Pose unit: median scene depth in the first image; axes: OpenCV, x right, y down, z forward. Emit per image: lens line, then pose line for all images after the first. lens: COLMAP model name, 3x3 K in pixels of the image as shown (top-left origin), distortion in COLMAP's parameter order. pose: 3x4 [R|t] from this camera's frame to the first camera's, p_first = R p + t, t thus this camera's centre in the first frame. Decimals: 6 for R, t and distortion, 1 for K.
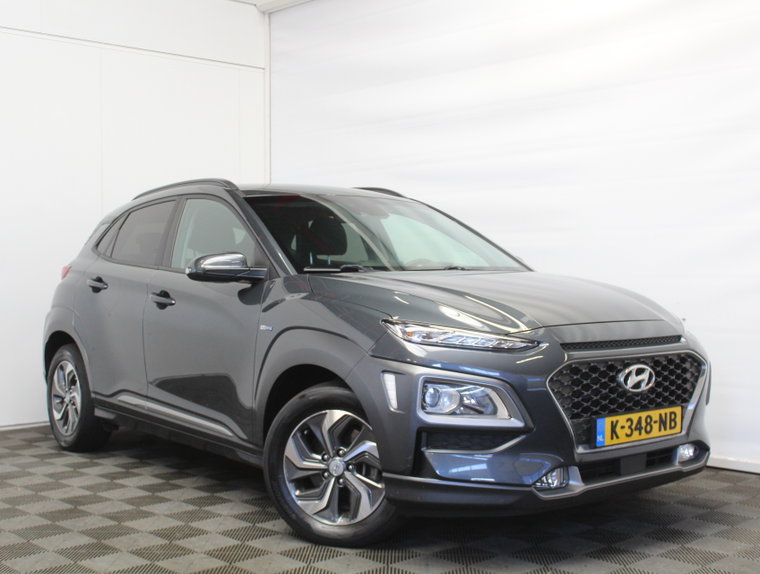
lens RADIAL K [[1071.3, 0, 380.0], [0, 1071.3, 287.0], [0, 0, 1]] dist [-0.022740, -0.028006]
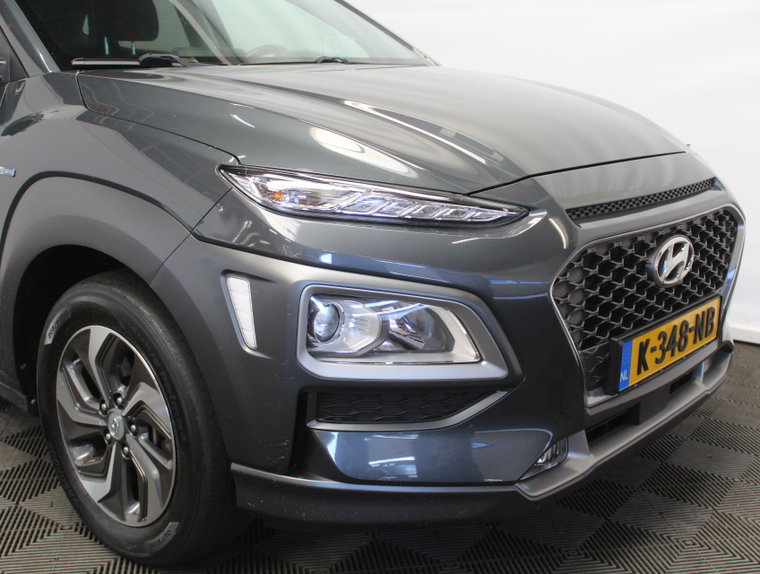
lens RADIAL K [[936.3, 0, 380.0], [0, 936.3, 287.0], [0, 0, 1]] dist [-0.076966, 0.008110]
pose [[0.983105, -0.036093, 0.179450, -0.004438], [-0.004092, 0.975789, 0.218675, -0.009320], [-0.182998, -0.215715, 0.959155, 0.551196]]
